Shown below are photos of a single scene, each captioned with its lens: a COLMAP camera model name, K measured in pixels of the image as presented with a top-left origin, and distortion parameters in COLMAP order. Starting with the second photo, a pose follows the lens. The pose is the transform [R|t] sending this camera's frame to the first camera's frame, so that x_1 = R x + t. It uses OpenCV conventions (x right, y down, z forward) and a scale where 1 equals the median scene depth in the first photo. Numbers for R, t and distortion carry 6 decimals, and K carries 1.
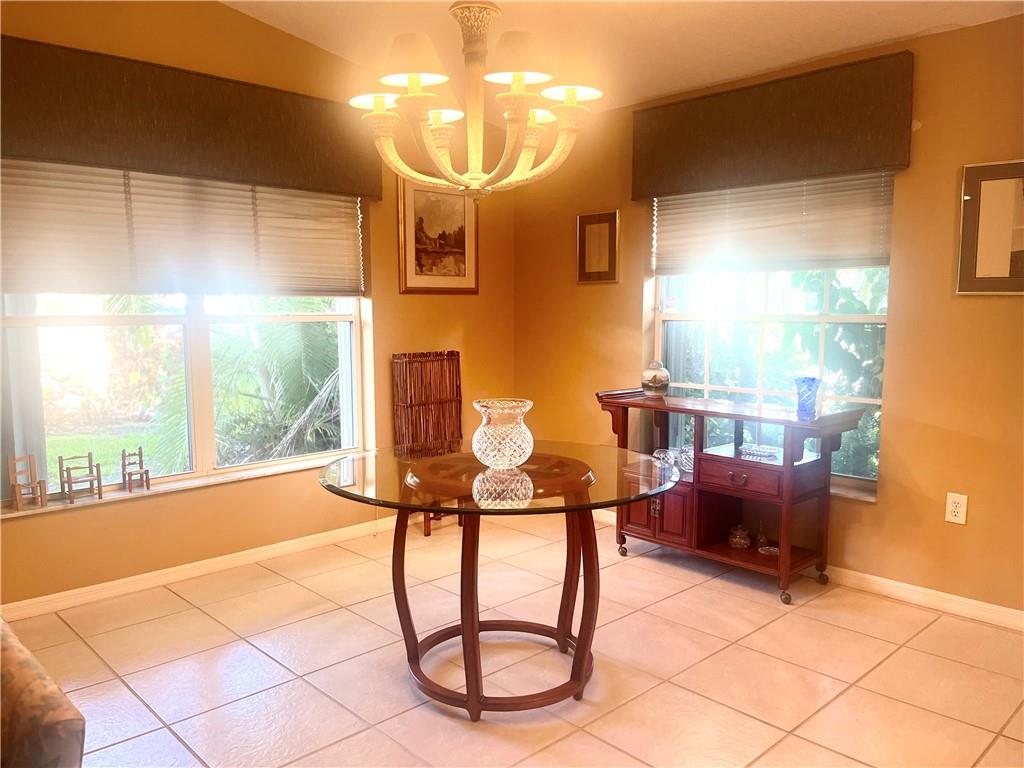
lens RADIAL K [[773.9, 0, 509.4], [0, 773.9, 388.8], [0, 0, 1]] dist [0.069846, -0.103172]
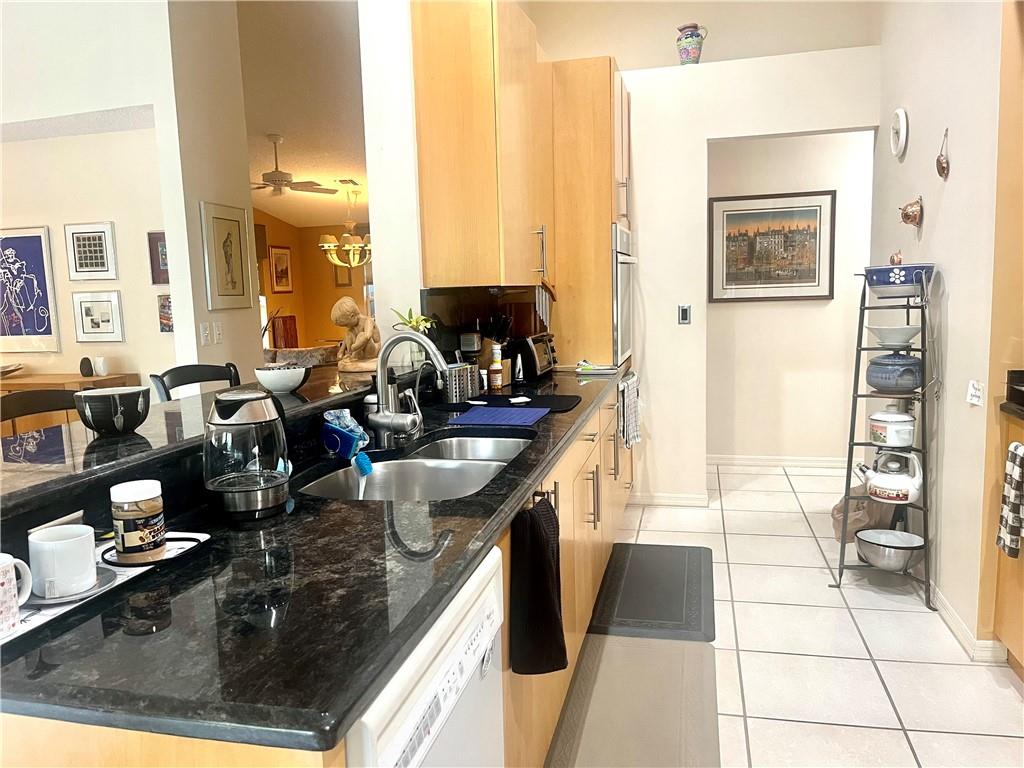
lens RADIAL K [[773.9, 0, 509.4], [0, 773.9, 388.8], [0, 0, 1]] dist [0.069846, -0.103172]
pose [[0.840548, -0.094035, 0.533513, -0.907387], [0.088683, 0.995419, 0.035729, 0.172111], [-0.534429, 0.017281, 0.845037, -1.628386]]
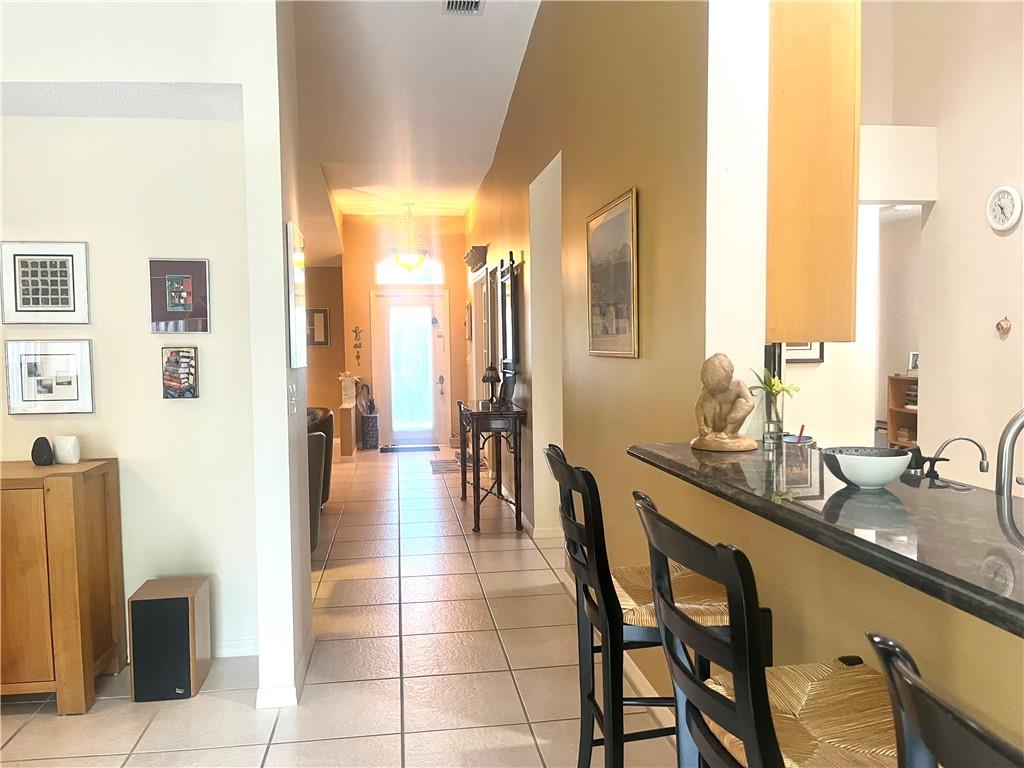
lens RADIAL K [[773.9, 0, 509.4], [0, 773.9, 388.8], [0, 0, 1]] dist [0.069846, -0.103172]
pose [[0.579908, -0.053902, 0.812897, -1.148698], [0.099348, 0.995041, -0.004894, 0.119458], [-0.808601, 0.083598, 0.582387, -1.197023]]
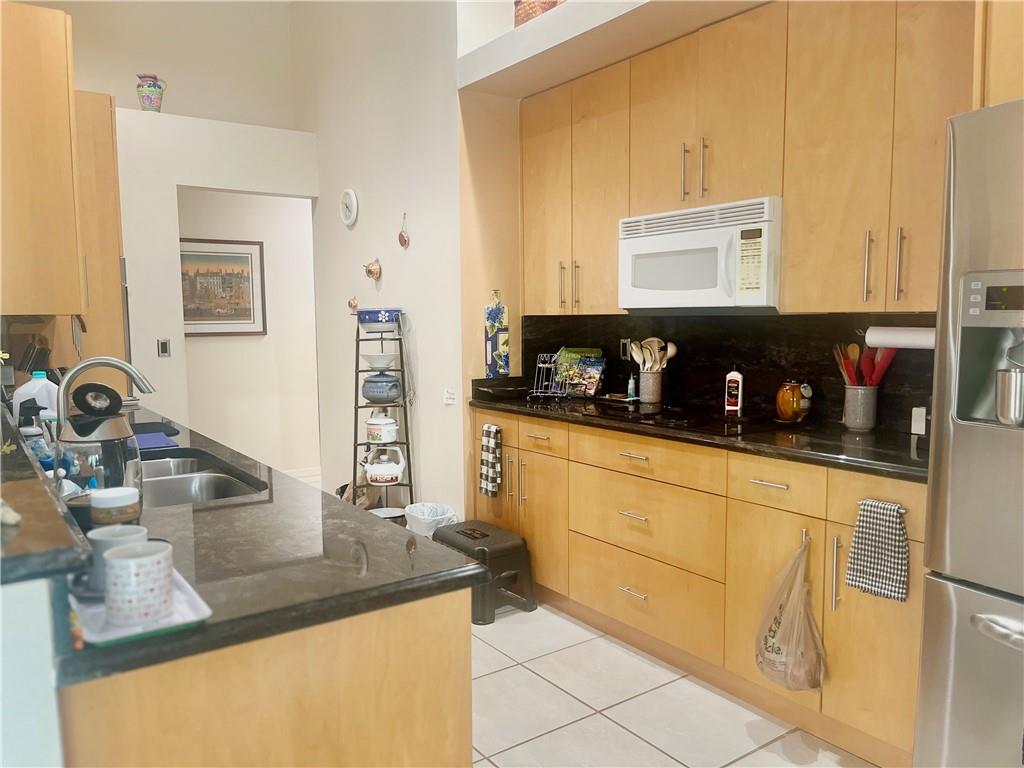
lens RADIAL K [[773.9, 0, 509.4], [0, 773.9, 388.8], [0, 0, 1]] dist [0.069846, -0.103172]
pose [[0.150122, -0.093815, 0.984206, -1.145372], [0.115351, 0.990351, 0.076807, 0.160092], [-0.981915, 0.101999, 0.159495, -1.516745]]
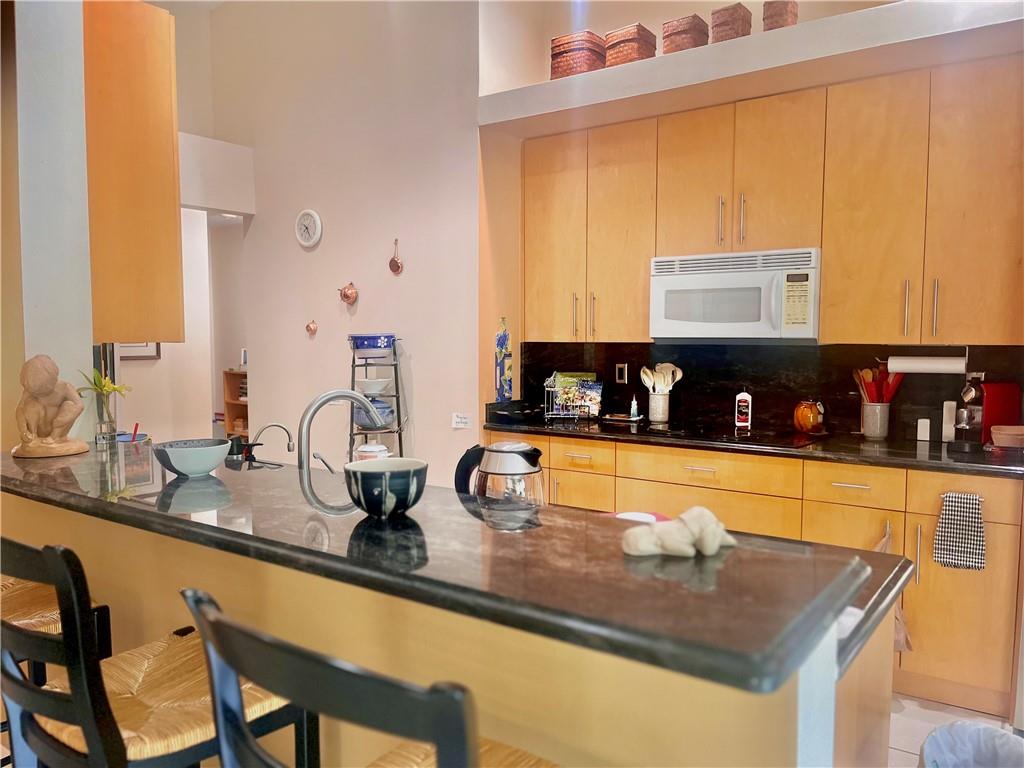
lens RADIAL K [[773.9, 0, 509.4], [0, 773.9, 388.8], [0, 0, 1]] dist [0.069846, -0.103172]
pose [[-0.177879, -0.069242, 0.981613, -1.181156], [0.107047, 0.990240, 0.089249, 0.116690], [-0.978213, 0.120954, -0.168731, -1.211667]]
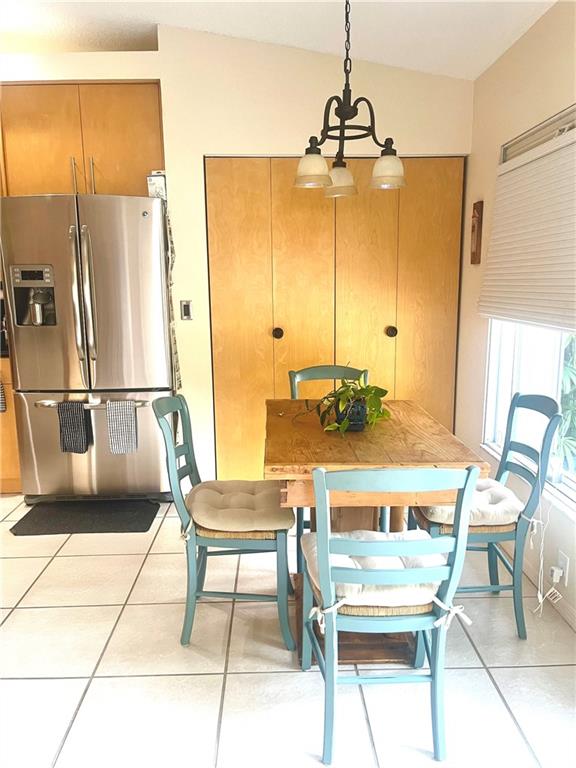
lens RADIAL K [[580.4, 0, 288.0], [0, 580.4, 384.0], [0, 0, 1]] dist [0.069846, -0.103172]
pose [[-0.741408, -0.109927, 0.661989, -1.473946], [0.080602, 0.964762, 0.250476, 0.146746], [-0.666196, 0.239063, -0.706422, -1.361159]]
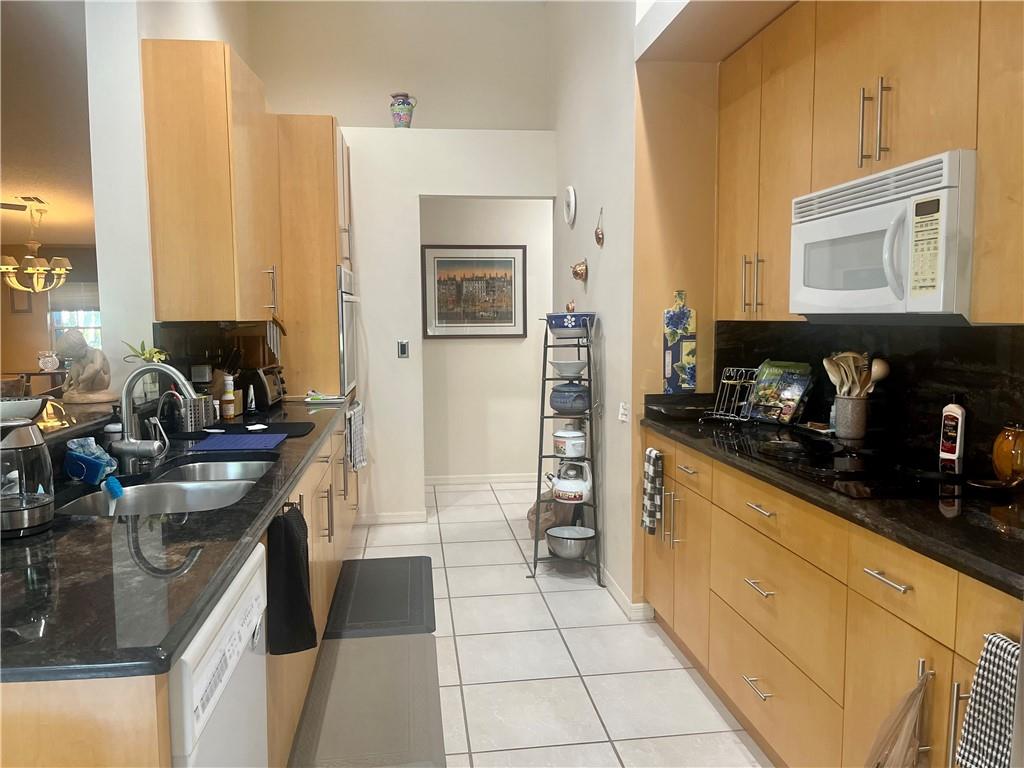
lens RADIAL K [[773.9, 0, 509.4], [0, 773.9, 388.8], [0, 0, 1]] dist [0.069846, -0.103172]
pose [[0.594759, -0.077812, 0.800129, -0.977609], [0.093813, 0.995222, 0.027051, 0.173299], [-0.798411, 0.058973, 0.599217, -1.688283]]
